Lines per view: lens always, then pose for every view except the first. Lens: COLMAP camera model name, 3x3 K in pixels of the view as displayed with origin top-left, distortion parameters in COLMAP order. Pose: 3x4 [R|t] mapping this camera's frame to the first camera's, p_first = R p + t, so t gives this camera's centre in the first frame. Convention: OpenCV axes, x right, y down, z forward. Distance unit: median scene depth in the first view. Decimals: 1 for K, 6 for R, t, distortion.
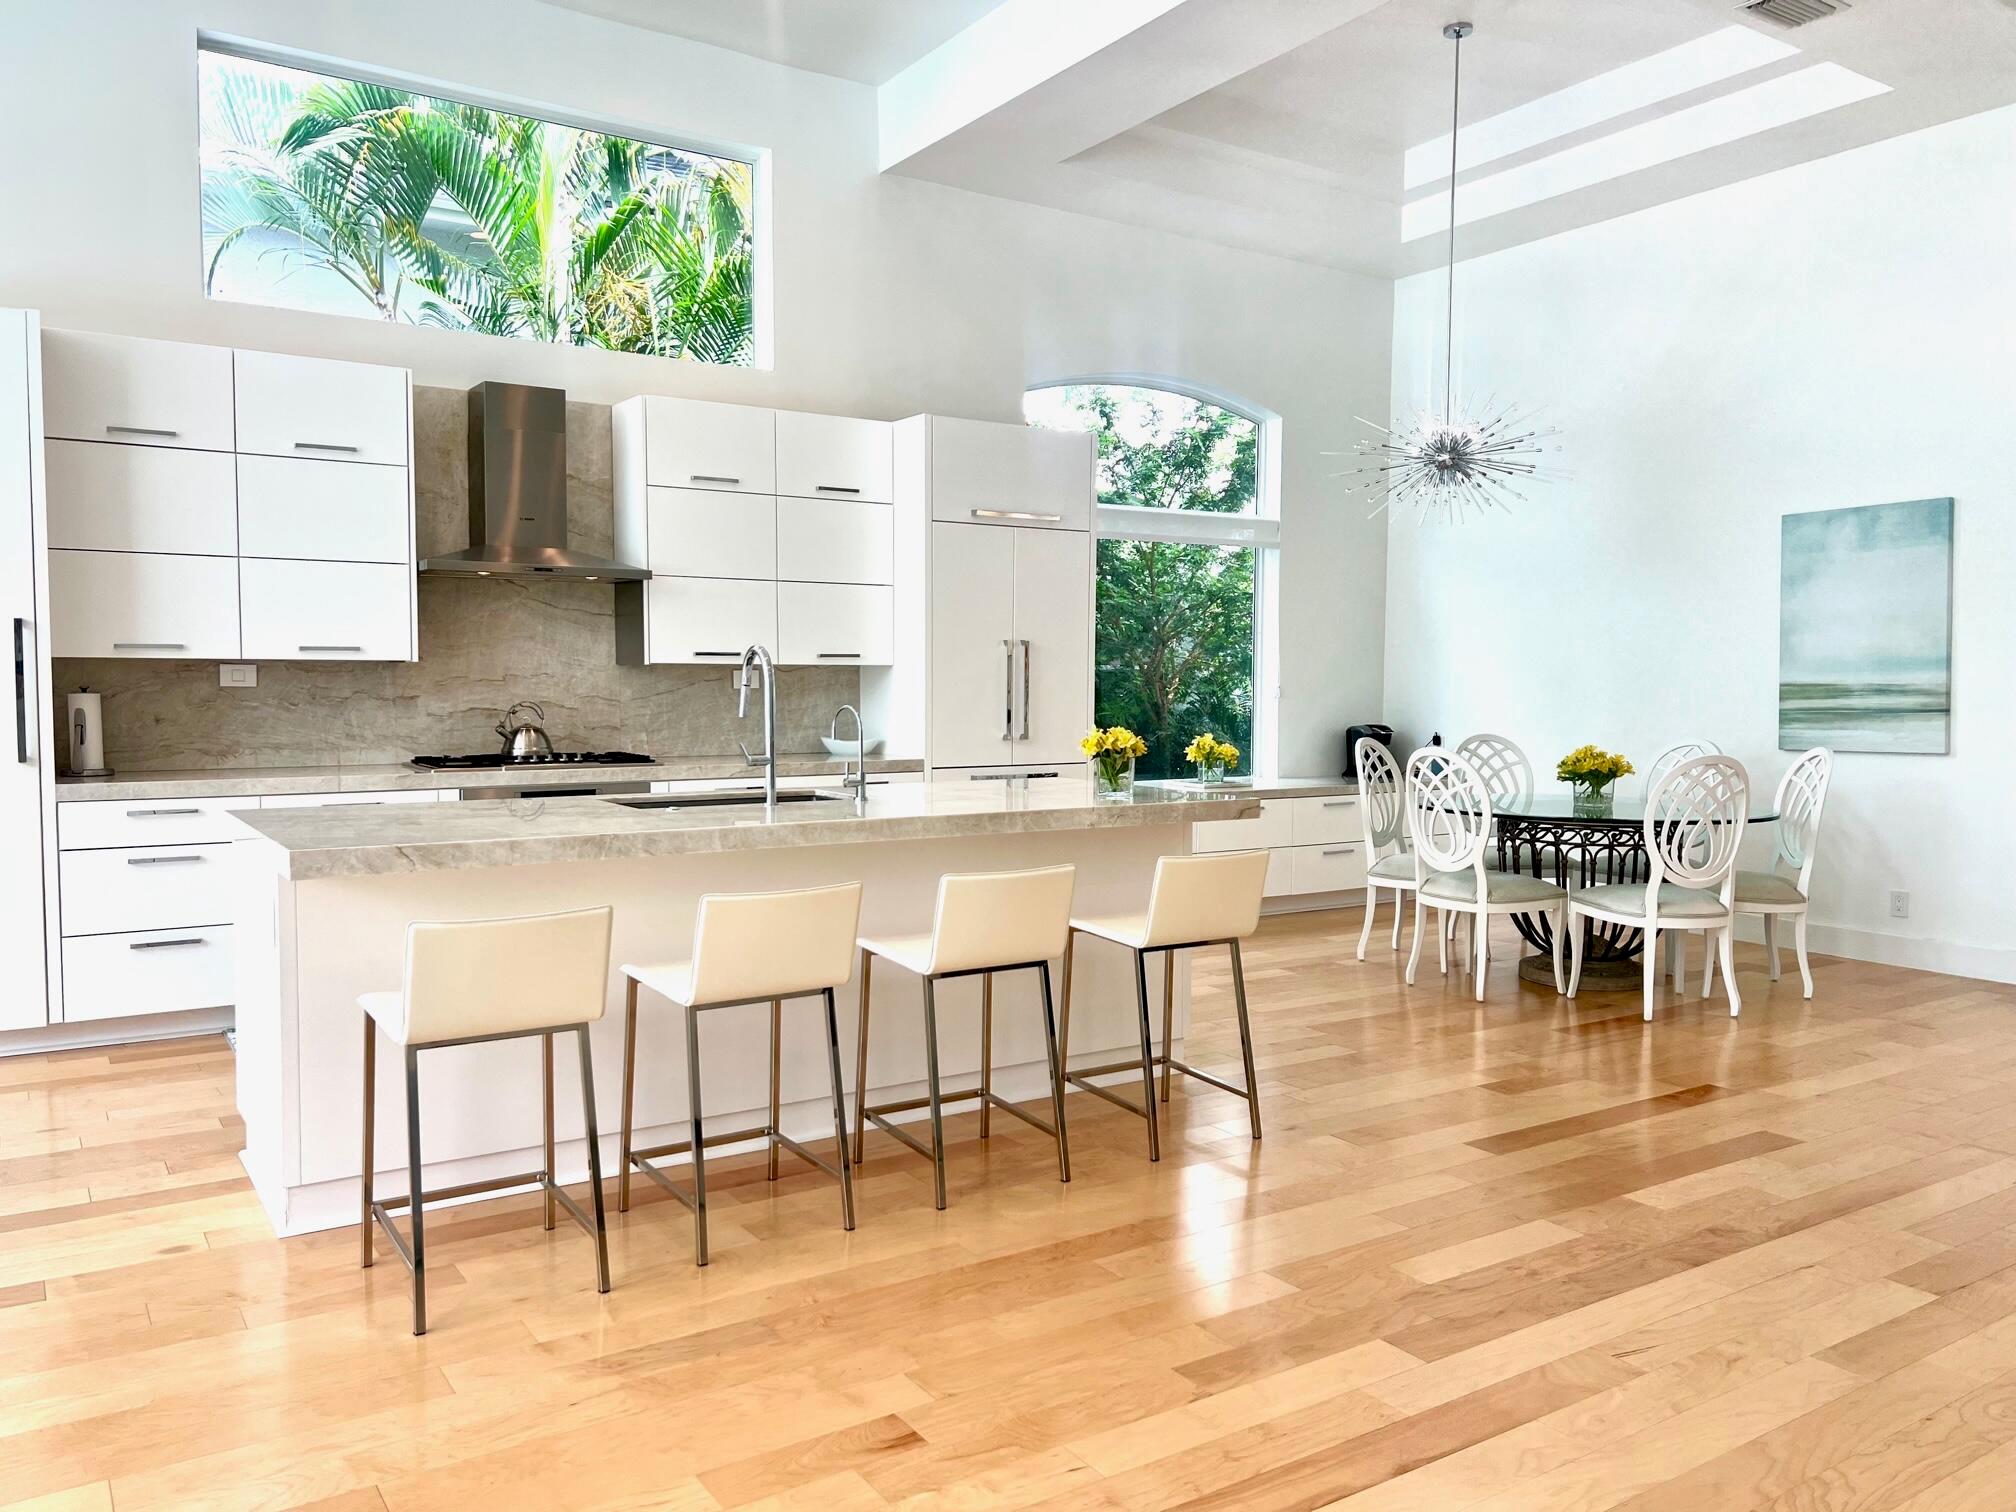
lens RADIAL K [[1518.7, 0, 1008.0], [0, 1518.7, 756.0], [0, 0, 1]] dist [0.082501, -0.082974]
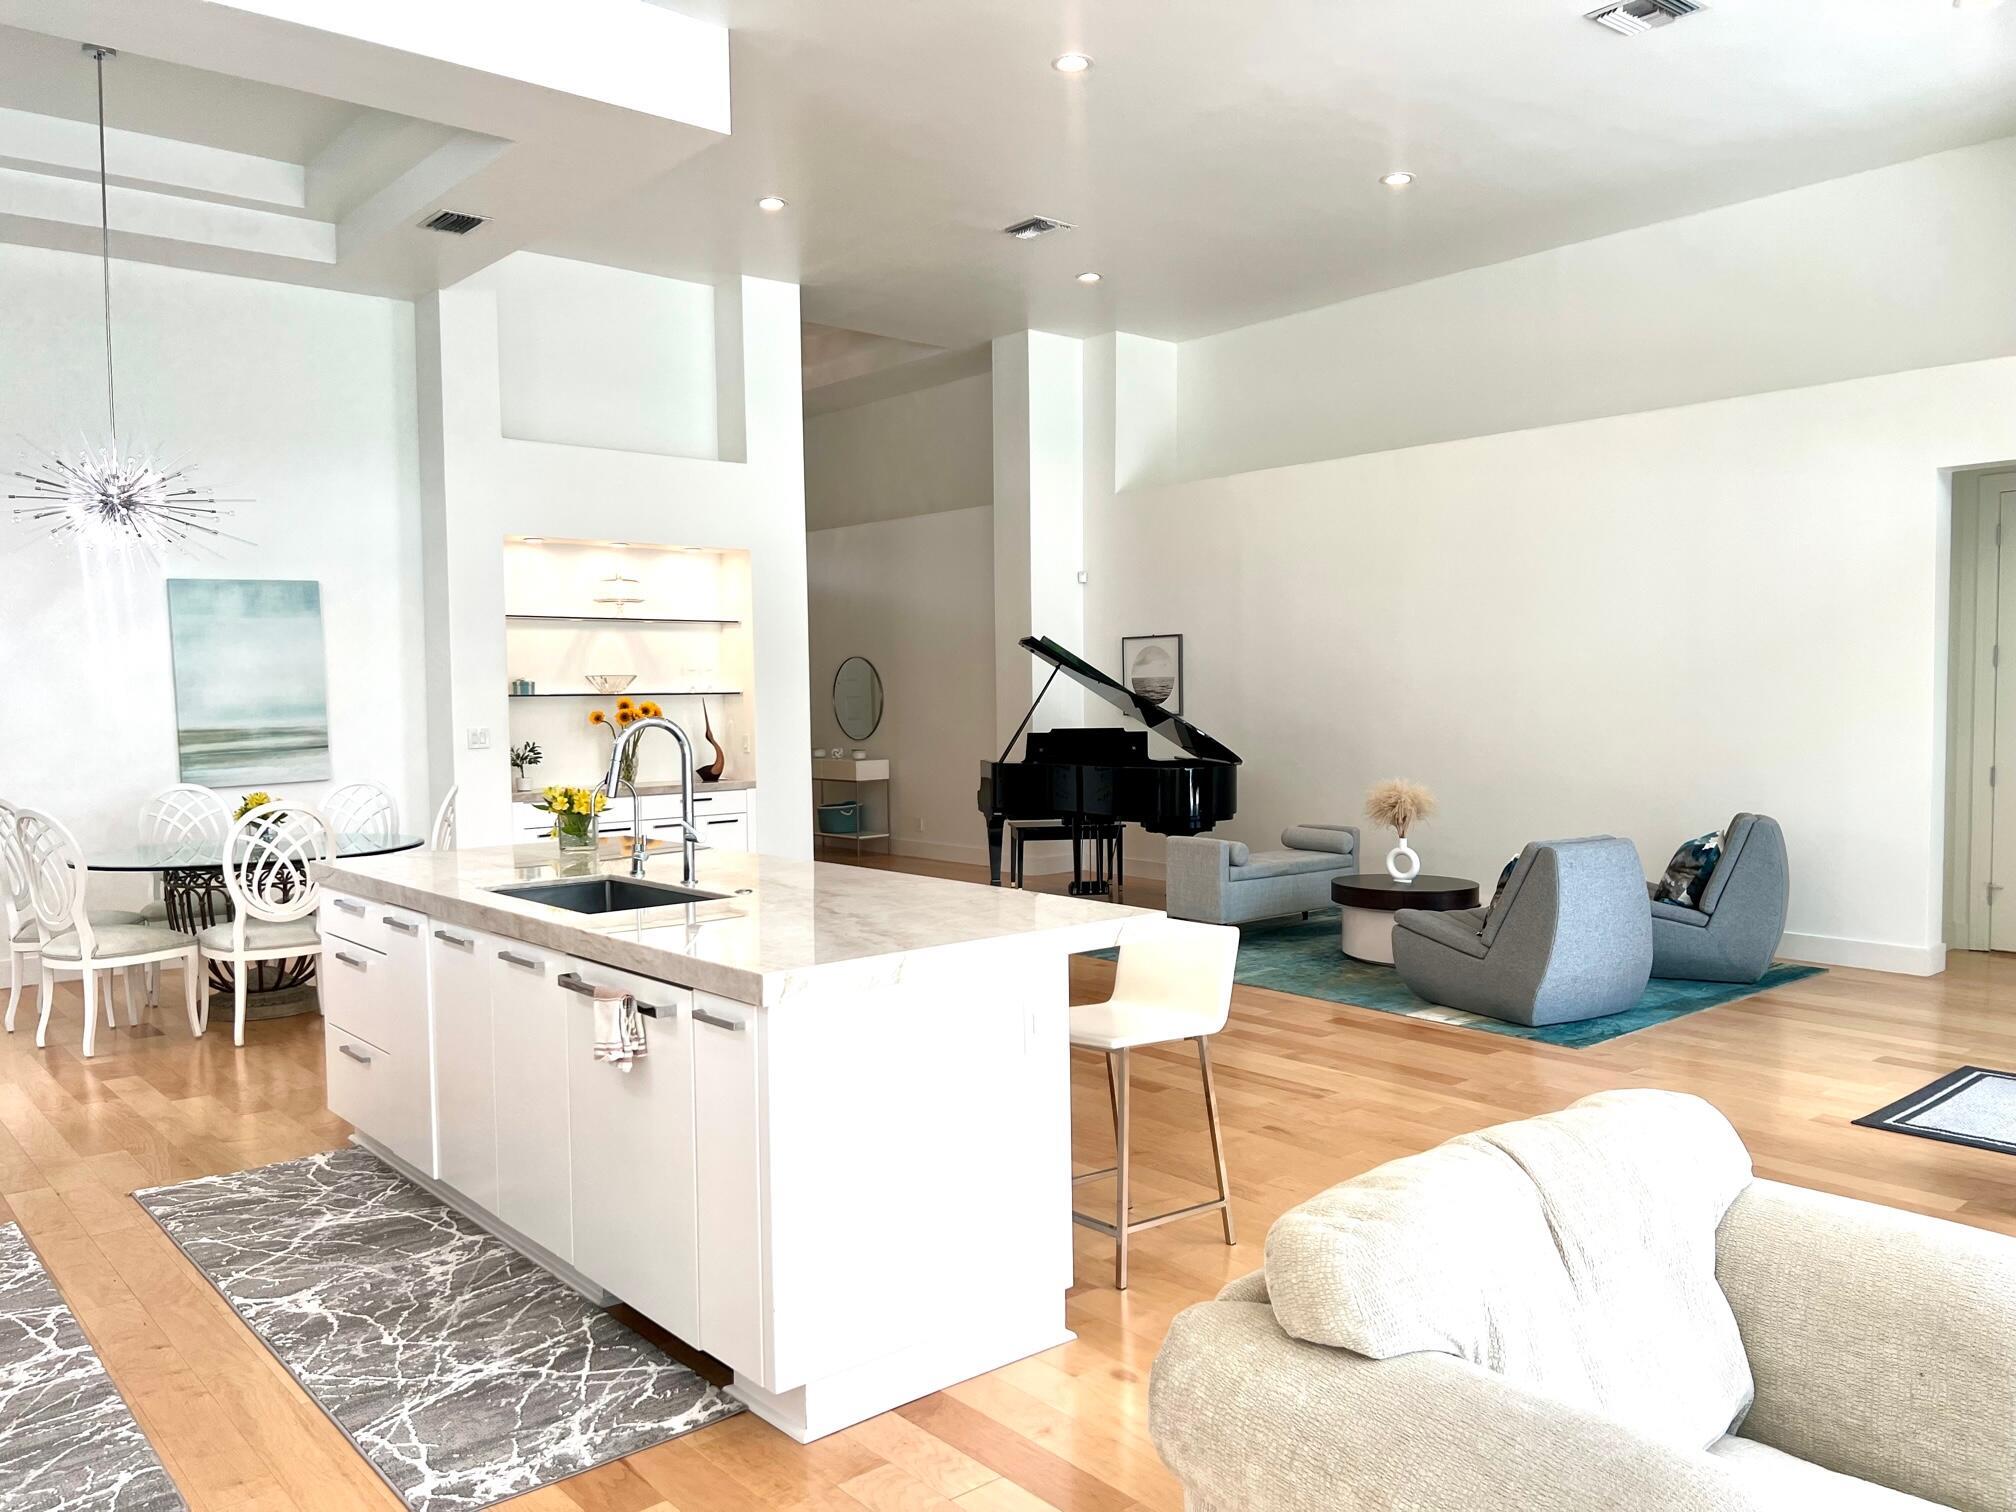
lens RADIAL K [[1518.7, 0, 1008.0], [0, 1518.7, 756.0], [0, 0, 1]] dist [0.082501, -0.082974]
pose [[-0.123549, -0.049952, 0.991081, -0.709481], [0.066524, 0.996069, 0.058496, -0.056593], [-0.990106, 0.073157, -0.119740, 0.570555]]
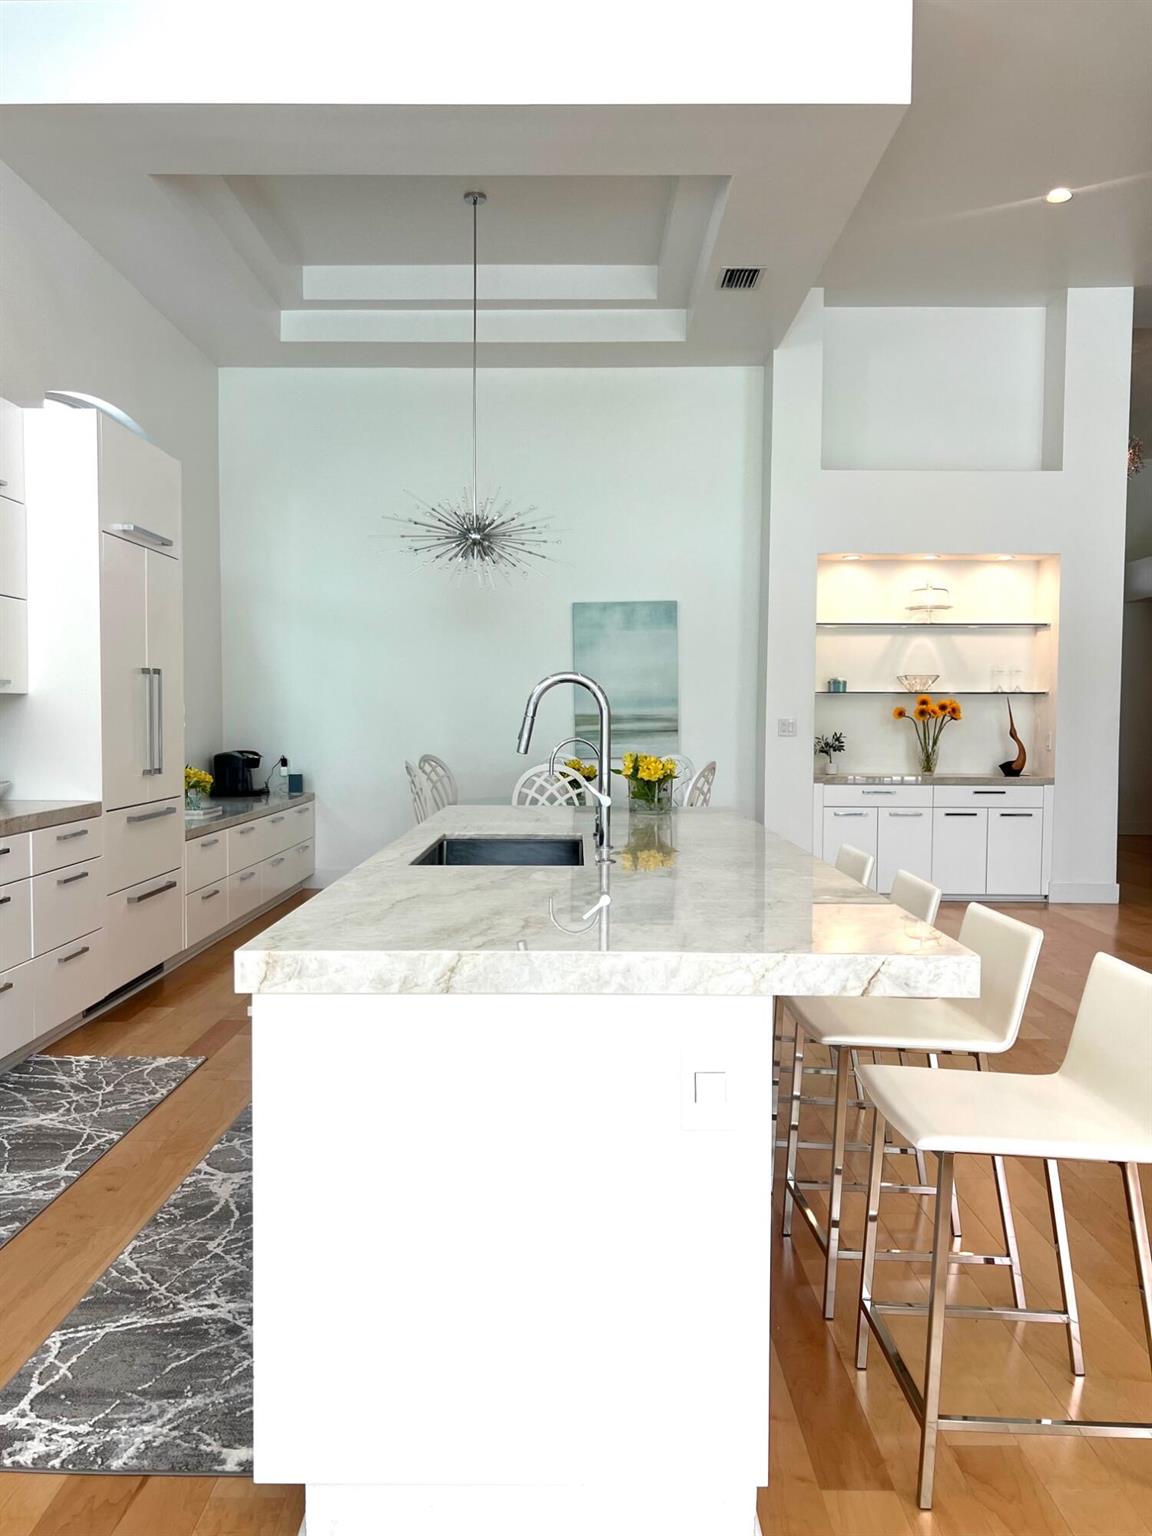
lens RADIAL K [[1155.9, 0, 576.0], [0, 1155.9, 768.0], [0, 0, 1]] dist [0.069575, -0.089550]
pose [[0.552248, -0.041987, 0.832622, -0.462142], [0.045133, 0.998772, 0.020431, -0.018966], [-0.832457, 0.026296, 0.553465, 0.396081]]
